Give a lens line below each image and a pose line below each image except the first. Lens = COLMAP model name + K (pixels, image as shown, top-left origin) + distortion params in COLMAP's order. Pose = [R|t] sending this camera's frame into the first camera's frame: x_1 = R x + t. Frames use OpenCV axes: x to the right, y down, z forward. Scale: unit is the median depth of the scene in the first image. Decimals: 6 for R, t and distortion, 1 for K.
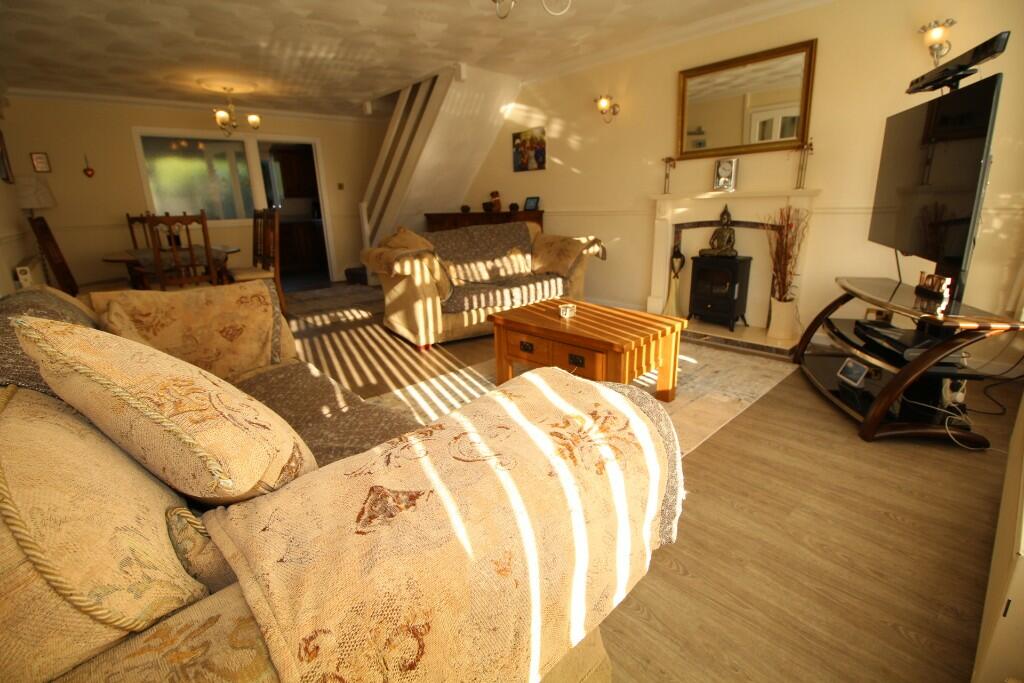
lens RADIAL K [[473.0, 0, 512.0], [0, 473.0, 341.5], [0, 0, 1]] dist [0.004754, -0.014303]
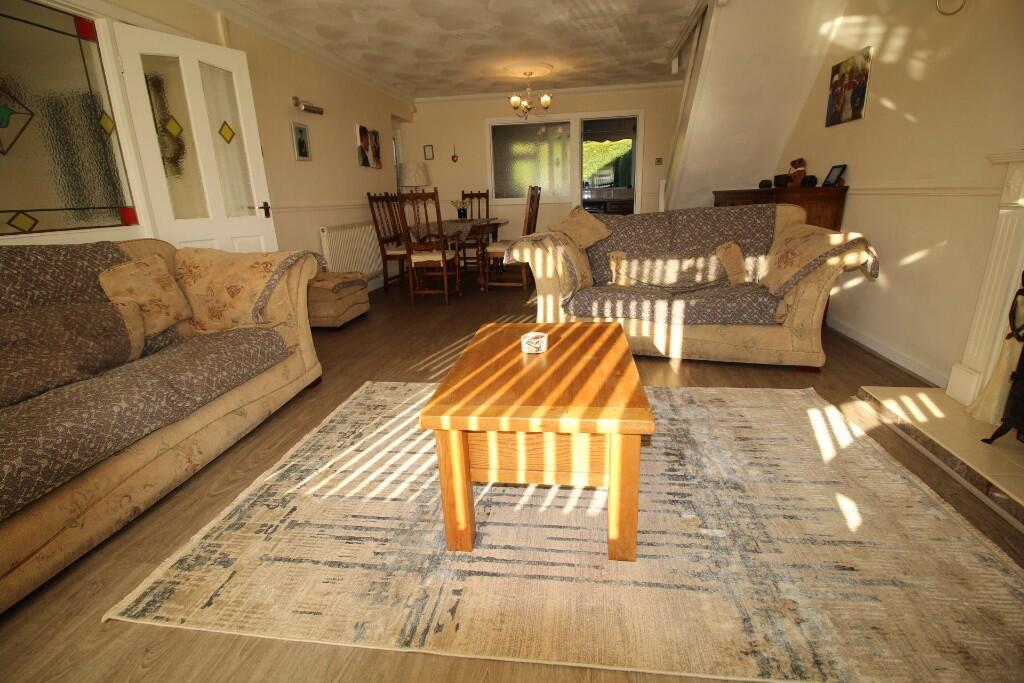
lens RADIAL K [[473.0, 0, 512.0], [0, 473.0, 341.5], [0, 0, 1]] dist [0.004754, -0.014303]
pose [[0.639395, 0.231505, -0.733198, 0.345249], [-0.195070, 0.971237, 0.136551, -0.094740], [0.743722, 0.055715, 0.666164, 0.329179]]
